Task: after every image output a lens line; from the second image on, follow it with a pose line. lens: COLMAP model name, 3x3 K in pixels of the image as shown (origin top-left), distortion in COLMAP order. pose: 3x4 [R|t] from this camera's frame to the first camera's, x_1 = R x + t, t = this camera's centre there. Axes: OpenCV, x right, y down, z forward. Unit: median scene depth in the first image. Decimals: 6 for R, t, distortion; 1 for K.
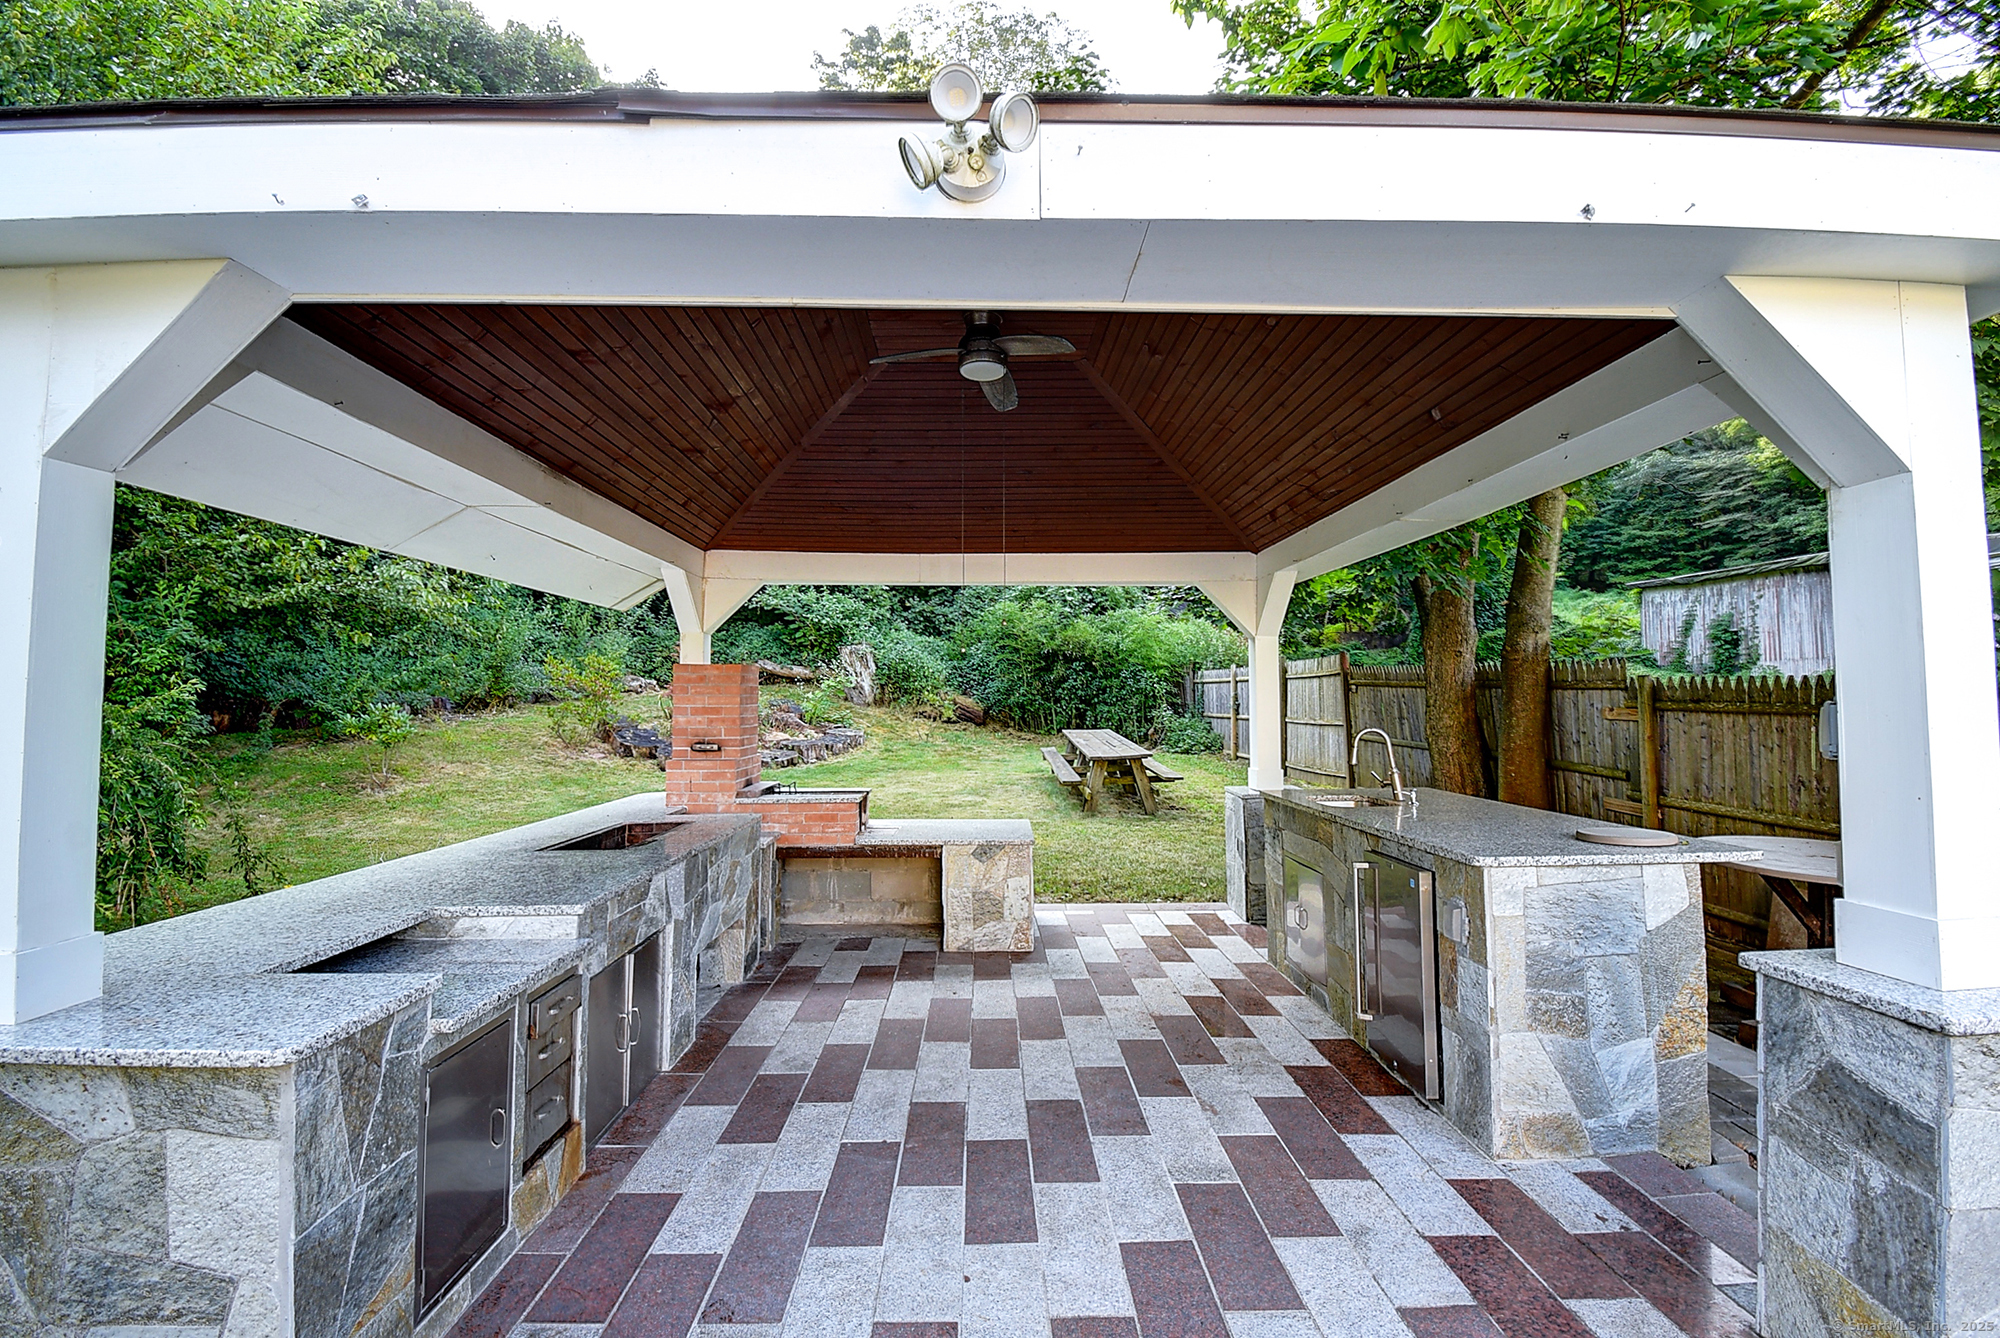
lens RADIAL K [[878.6, 0, 1000.0], [0, 878.6, 669.0], [0, 0, 1]] dist [-0.002713, -0.000241]
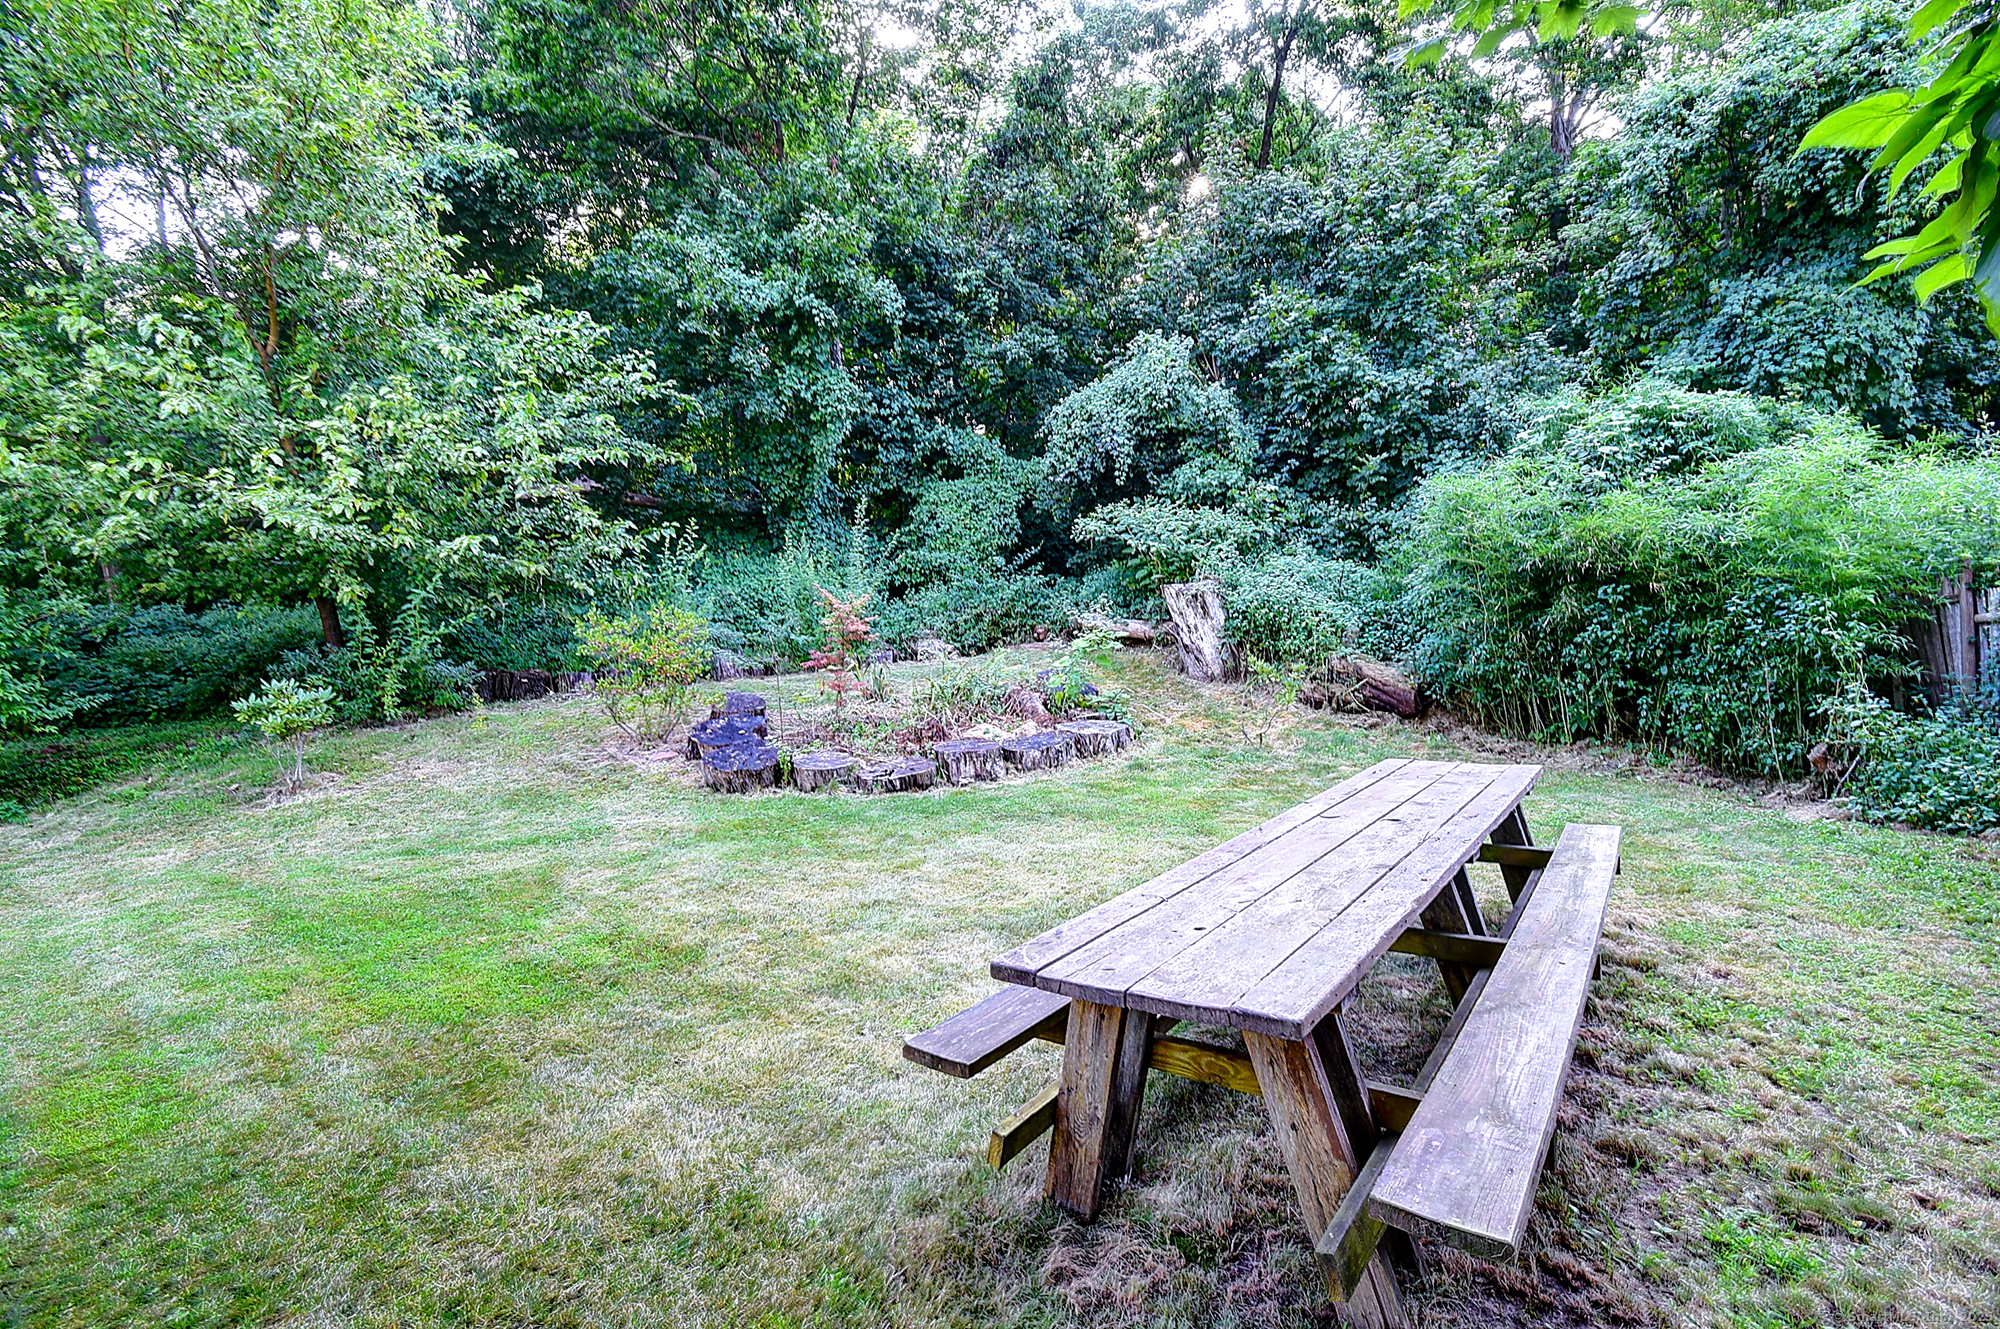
lens RADIAL K [[905.5, 0, 994.8], [0, 905.5, 659.1], [0, 0, 1]] dist [0.013787, -0.020982]
pose [[0.786294, -0.009720, -0.617776, 0.125463], [0.025358, 0.999541, 0.016548, 0.013964], [0.617332, -0.028677, 0.786180, 0.443498]]
